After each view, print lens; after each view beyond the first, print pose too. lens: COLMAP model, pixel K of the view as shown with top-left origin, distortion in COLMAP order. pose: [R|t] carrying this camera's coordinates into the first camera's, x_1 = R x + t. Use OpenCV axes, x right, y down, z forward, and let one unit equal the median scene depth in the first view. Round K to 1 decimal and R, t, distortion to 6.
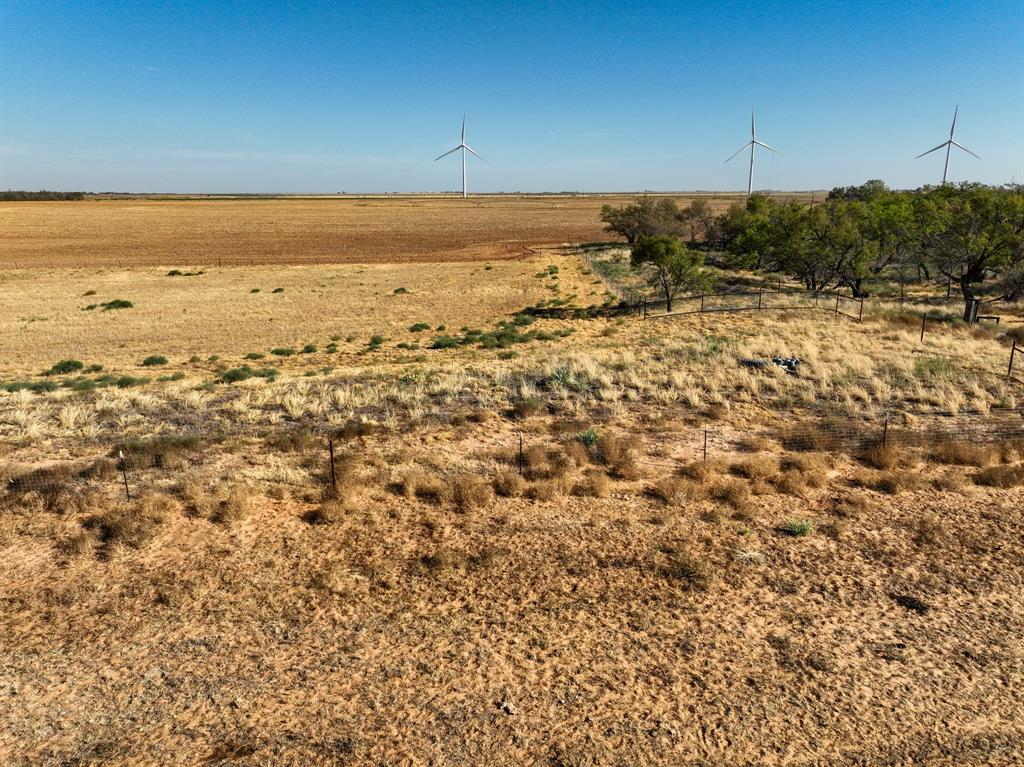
lens RADIAL K [[712.9, 0, 512.0], [0, 712.9, 383.5], [0, 0, 1]] dist [0.013545, 0.004427]
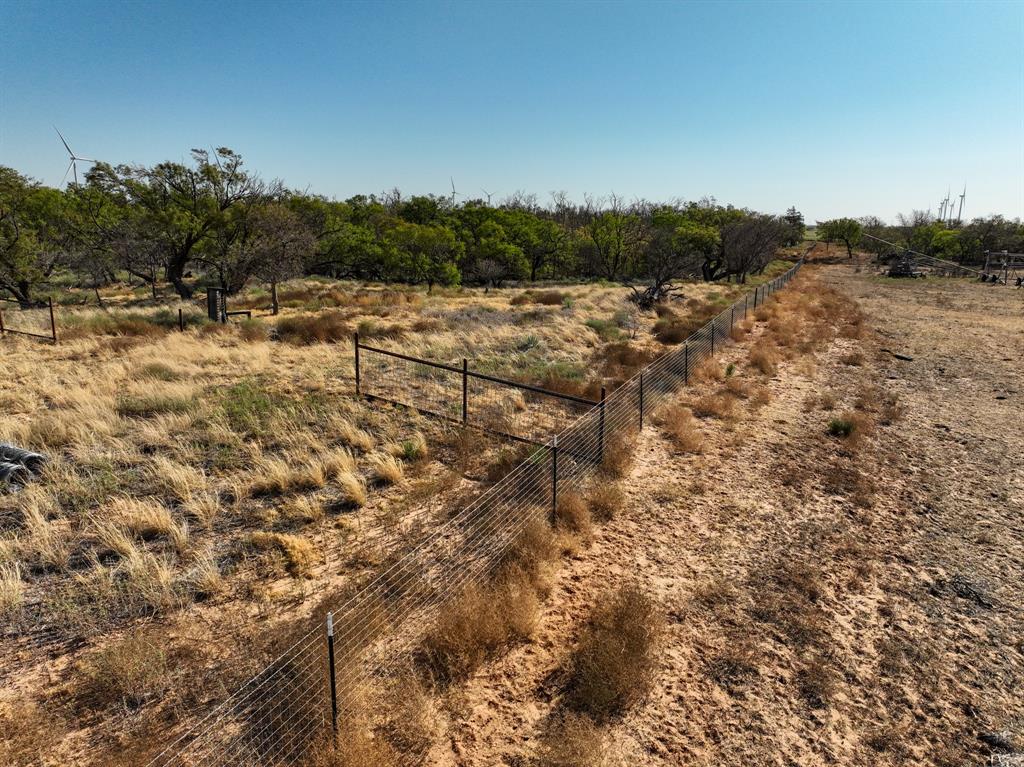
lens RADIAL K [[712.9, 0, 512.0], [0, 712.9, 383.5], [0, 0, 1]] dist [0.013545, 0.004427]
pose [[0.490146, -0.181942, 0.852440, 0.273615], [0.204962, 0.974608, 0.090166, -0.049164], [-0.847200, 0.130524, 0.514991, 0.638711]]
